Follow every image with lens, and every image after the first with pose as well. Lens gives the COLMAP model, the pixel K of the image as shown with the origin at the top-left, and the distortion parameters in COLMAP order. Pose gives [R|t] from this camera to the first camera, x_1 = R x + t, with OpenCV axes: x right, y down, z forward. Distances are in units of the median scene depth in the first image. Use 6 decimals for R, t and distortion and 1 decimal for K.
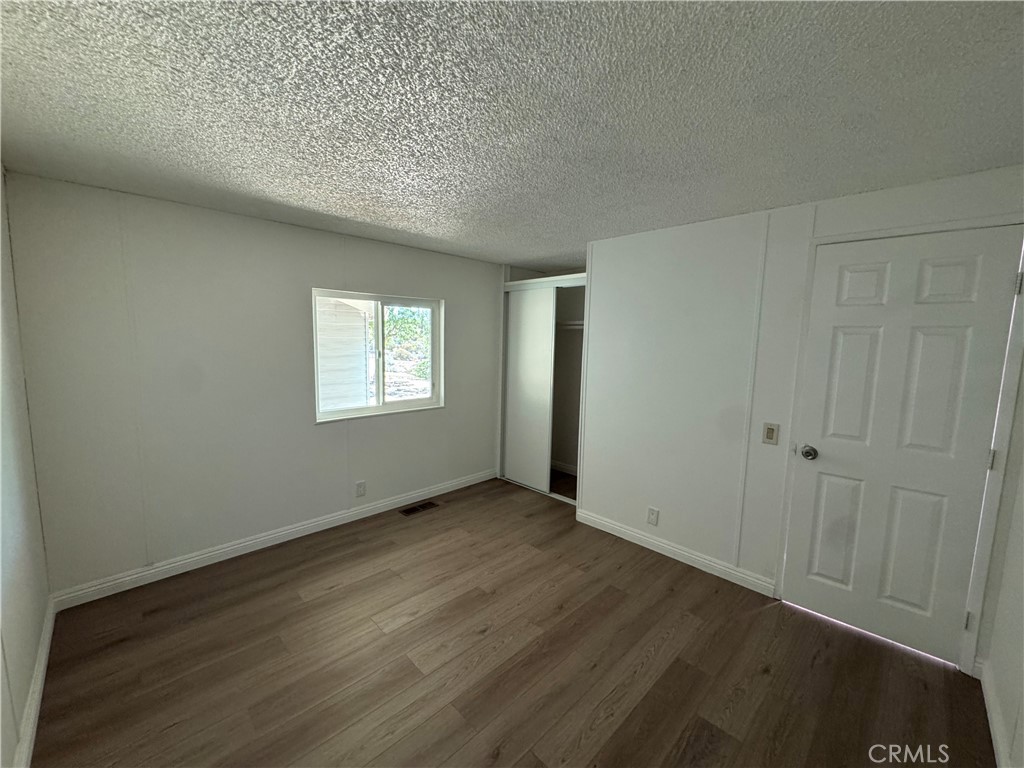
lens RADIAL K [[408.4, 0, 512.0], [0, 408.4, 384.0], [0, 0, 1]] dist [-0.002596, 0.000791]
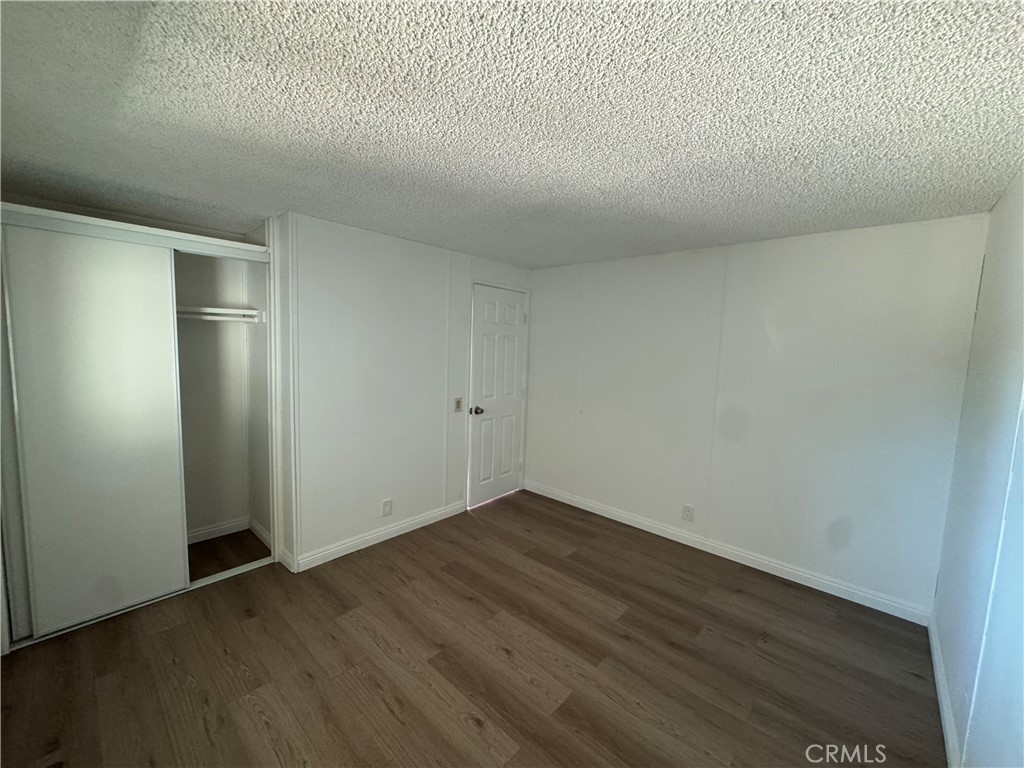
lens RADIAL K [[408.4, 0, 512.0], [0, 408.4, 384.0], [0, 0, 1]] dist [-0.002596, 0.000791]
pose [[-0.045026, -0.120794, 0.991656, -0.843669], [0.077082, 0.989283, 0.124005, -0.122603], [-0.996008, 0.082023, -0.035232, 0.859642]]
